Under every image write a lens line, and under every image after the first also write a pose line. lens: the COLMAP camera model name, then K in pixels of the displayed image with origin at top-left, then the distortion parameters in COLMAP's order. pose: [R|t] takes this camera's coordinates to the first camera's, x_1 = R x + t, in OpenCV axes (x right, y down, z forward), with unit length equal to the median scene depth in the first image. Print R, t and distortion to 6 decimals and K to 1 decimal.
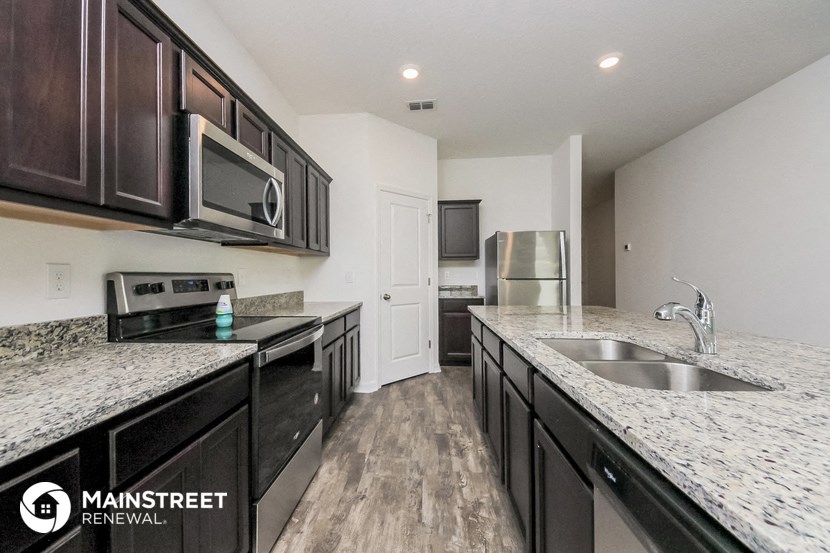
lens RADIAL K [[337.4, 0, 418.2], [0, 337.4, 282.8], [0, 0, 1]] dist [0.017521, -0.000090]
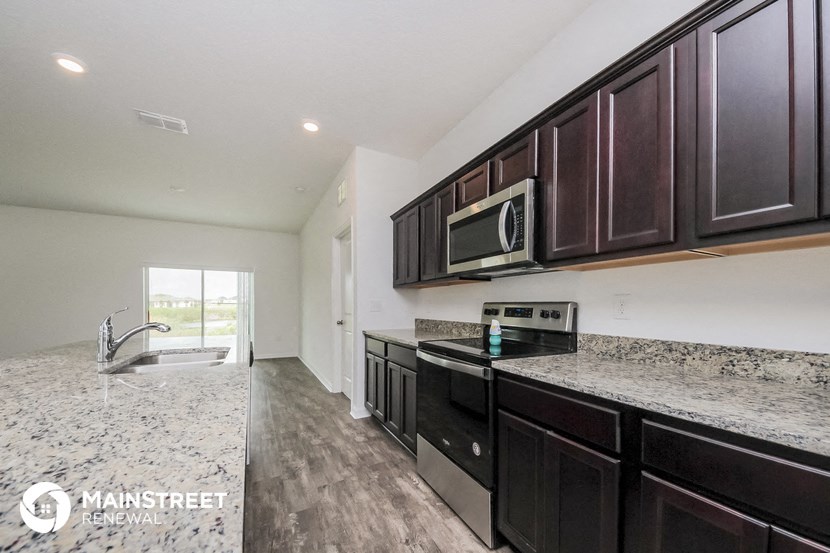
lens RADIAL K [[308.7, 0, 422.8], [0, 308.7, 295.9], [0, 0, 1]] dist [0.000456, -0.000006]
pose [[-0.859763, 0.001989, -0.510689, 0.261108], [0.000210, 0.999994, 0.003541, -0.062171], [0.510693, 0.002938, -0.859758, 1.927380]]
